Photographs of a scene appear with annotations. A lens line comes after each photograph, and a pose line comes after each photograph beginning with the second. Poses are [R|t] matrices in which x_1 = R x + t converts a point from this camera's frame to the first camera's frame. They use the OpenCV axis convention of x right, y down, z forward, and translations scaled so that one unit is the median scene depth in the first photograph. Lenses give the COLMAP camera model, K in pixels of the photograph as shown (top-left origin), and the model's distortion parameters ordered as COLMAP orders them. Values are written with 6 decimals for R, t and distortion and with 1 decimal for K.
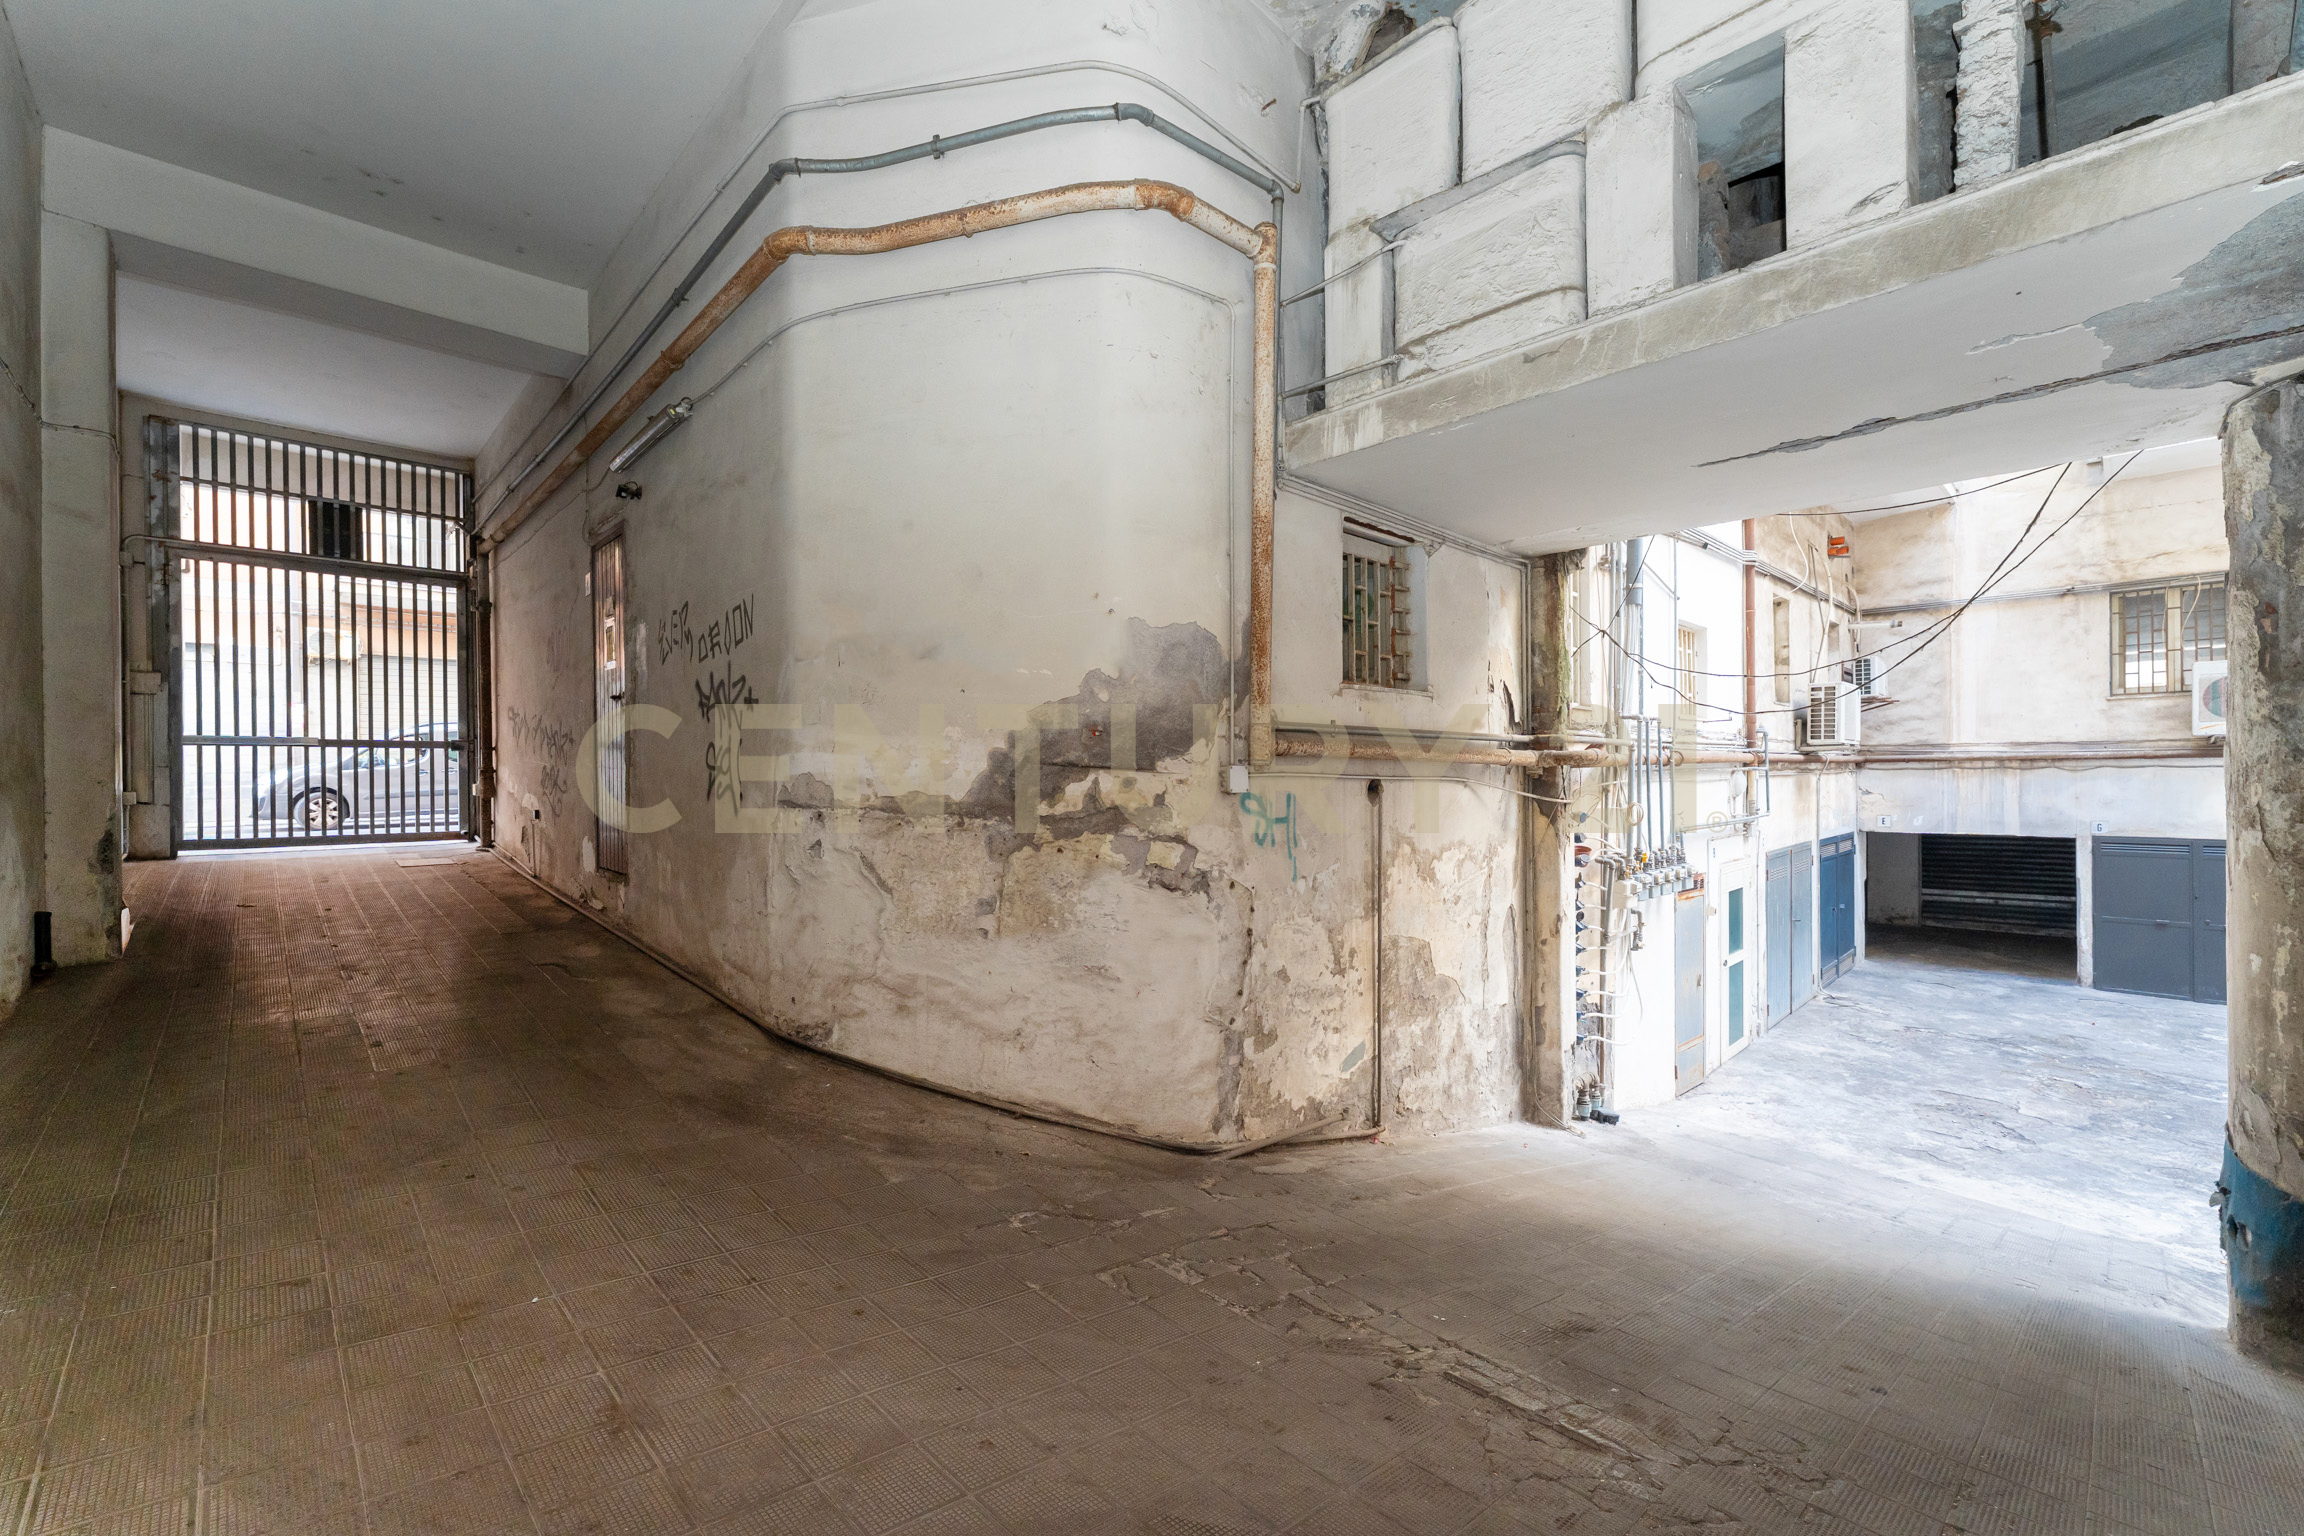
lens RADIAL K [[952.2, 0, 1180.1], [0, 952.2, 772.3], [0, 0, 1]] dist [0.001306, 0.000098]
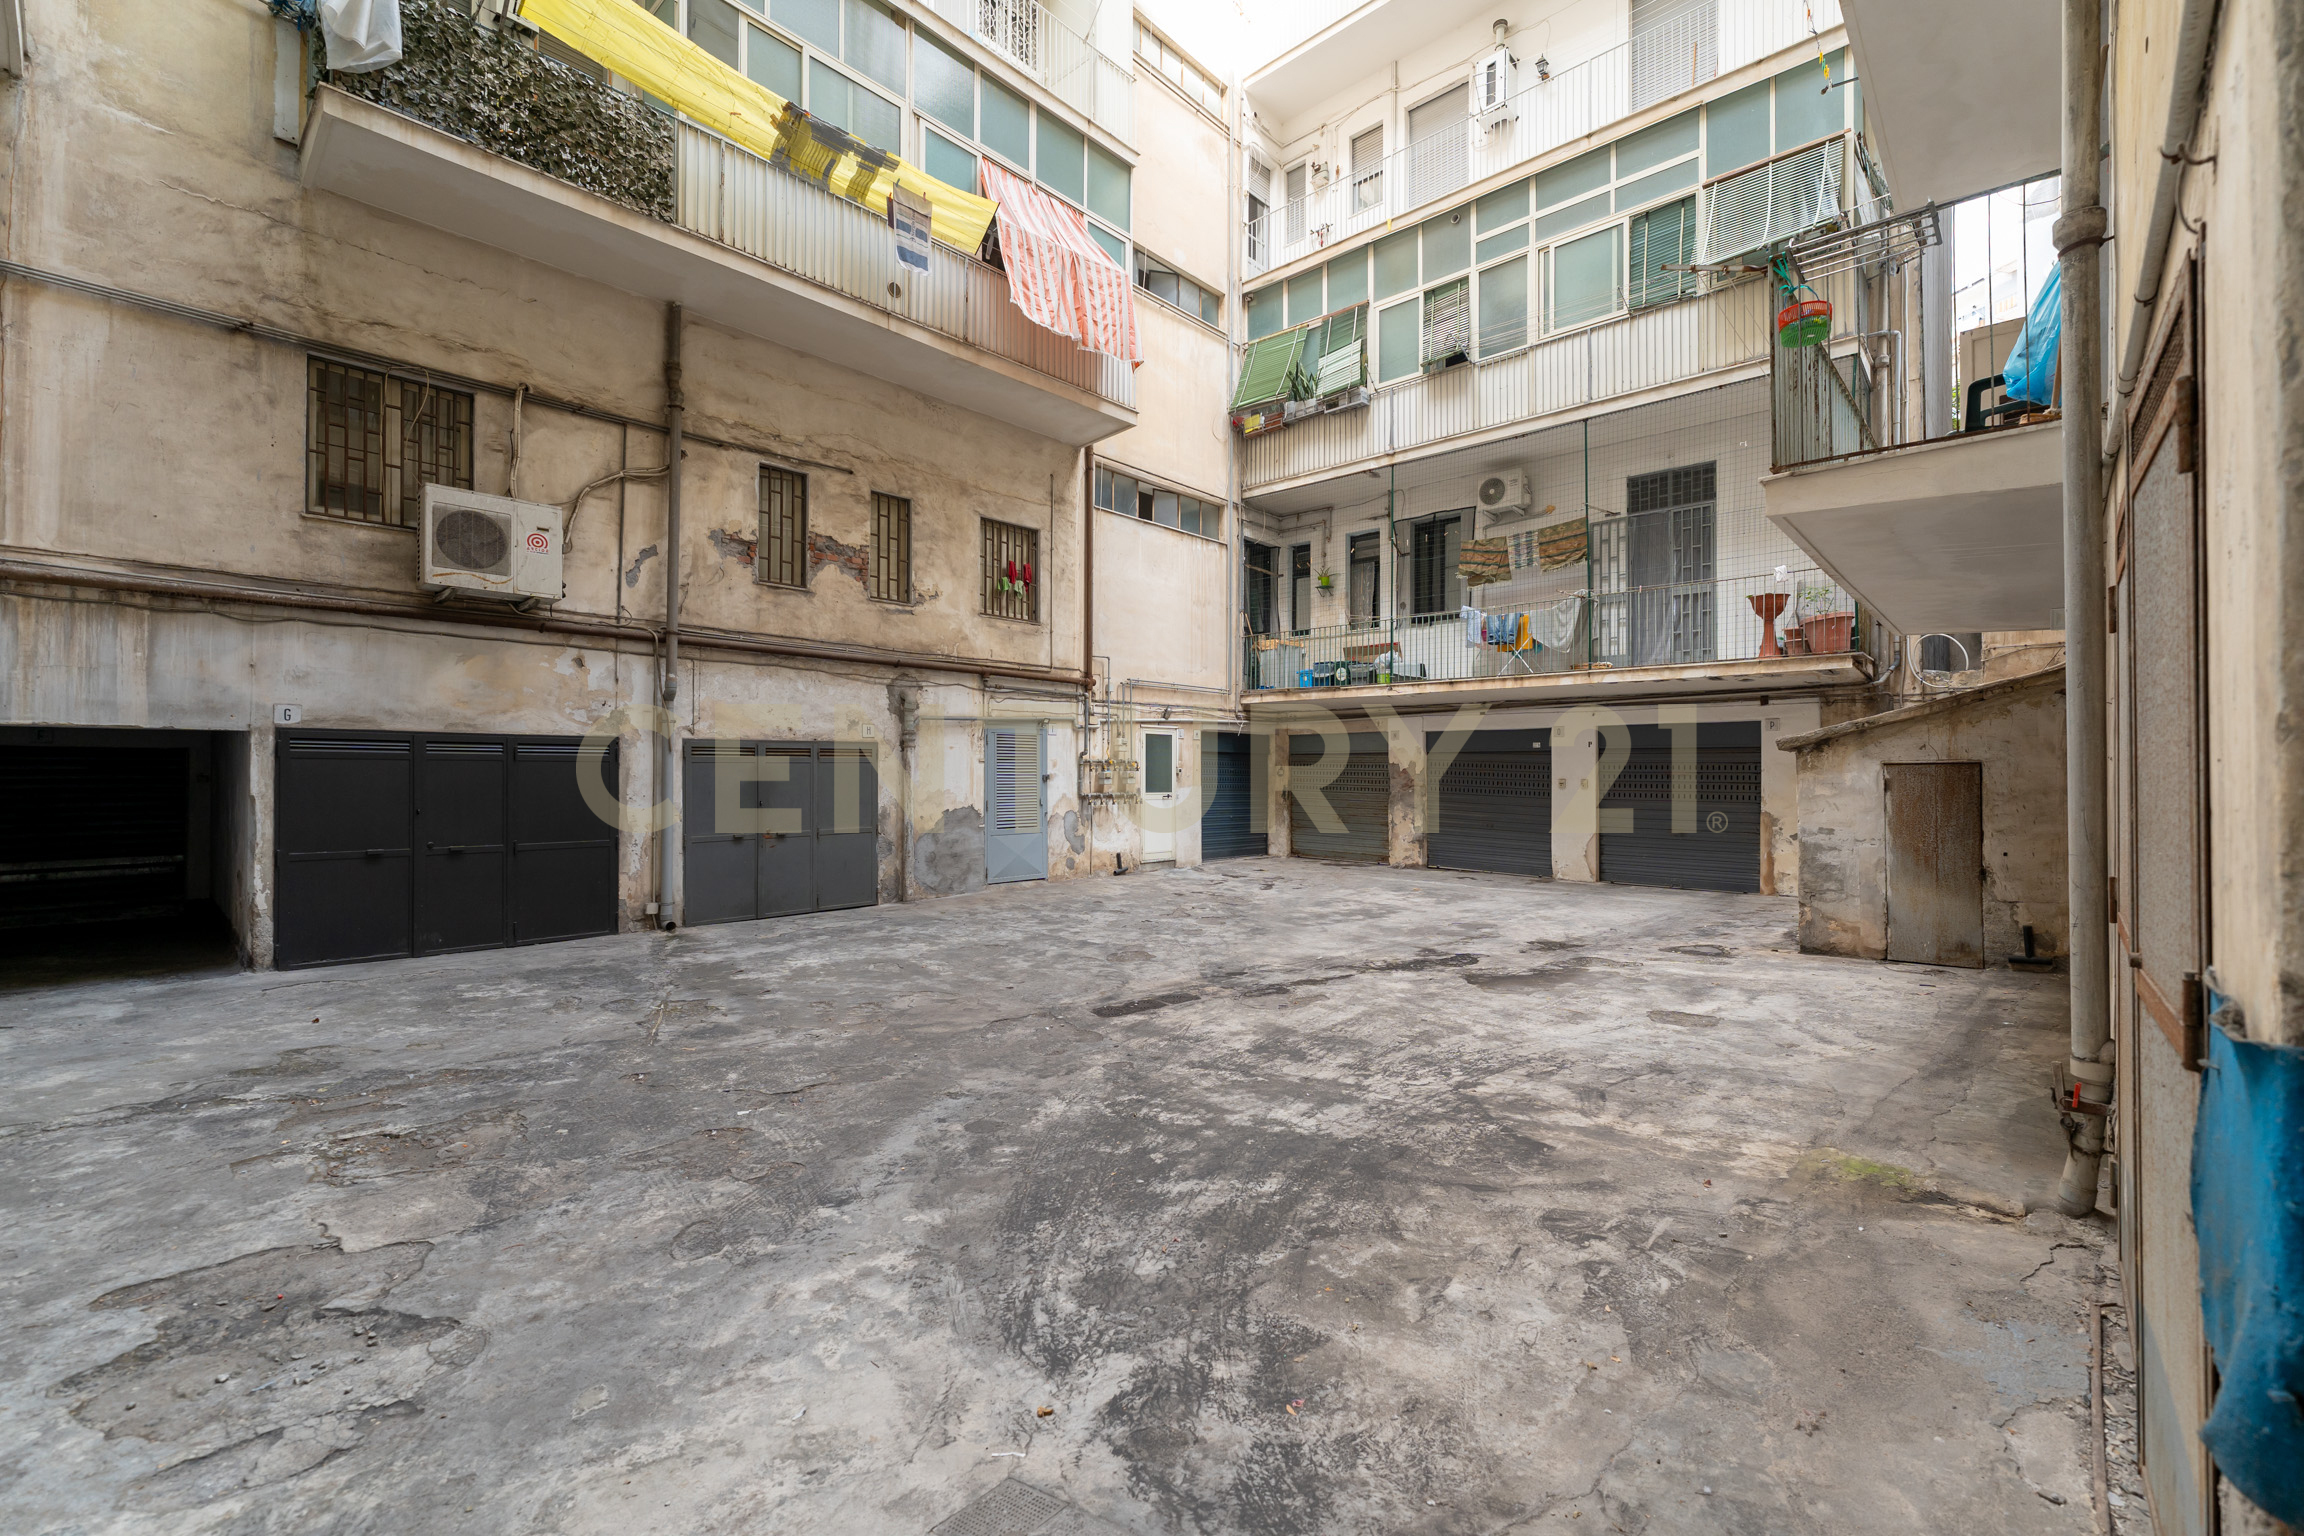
lens RADIAL K [[952.2, 0, 1180.1], [0, 952.2, 772.3], [0, 0, 1]] dist [0.001306, 0.000098]
pose [[-0.060622, 0.011733, 0.998092, 0.303287], [-0.005657, 0.999911, -0.012098, 0.103569], [-0.998145, -0.006380, -0.060551, 0.457405]]
